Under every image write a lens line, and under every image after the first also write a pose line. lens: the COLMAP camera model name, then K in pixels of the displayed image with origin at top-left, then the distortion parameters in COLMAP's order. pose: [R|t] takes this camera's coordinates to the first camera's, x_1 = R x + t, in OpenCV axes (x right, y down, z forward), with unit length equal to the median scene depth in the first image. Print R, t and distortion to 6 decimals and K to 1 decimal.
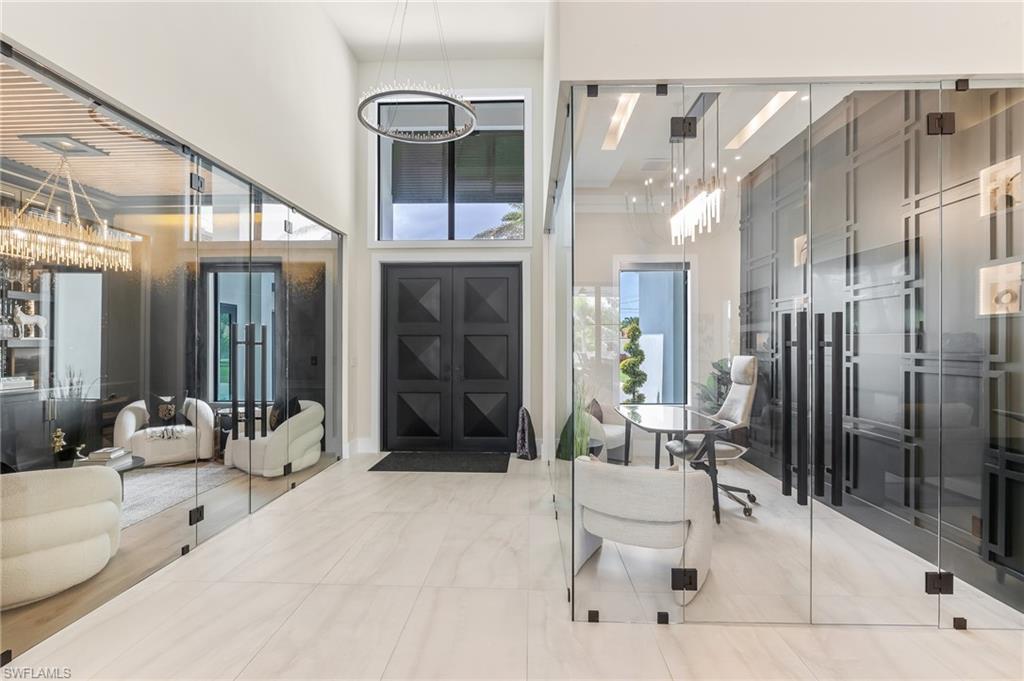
lens RADIAL K [[503.1, 0, 507.3], [0, 503.1, 334.0], [0, 0, 1]] dist [-0.002941, 0.000997]
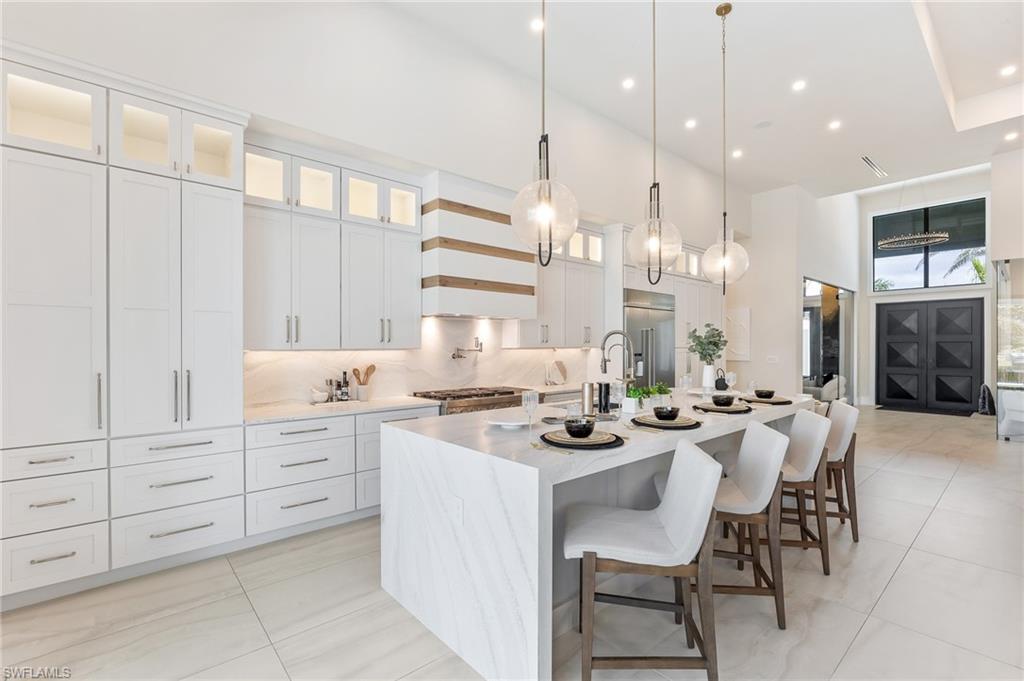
lens RADIAL K [[459.0, 0, 509.9], [0, 459.0, 346.8], [0, 0, 1]] dist [-0.000516, 0.001063]
pose [[0.660165, -0.004338, -0.751108, 0.131508], [-0.000215, 0.999982, -0.005964, 0.028684], [0.751120, 0.004099, 0.660153, -1.132058]]
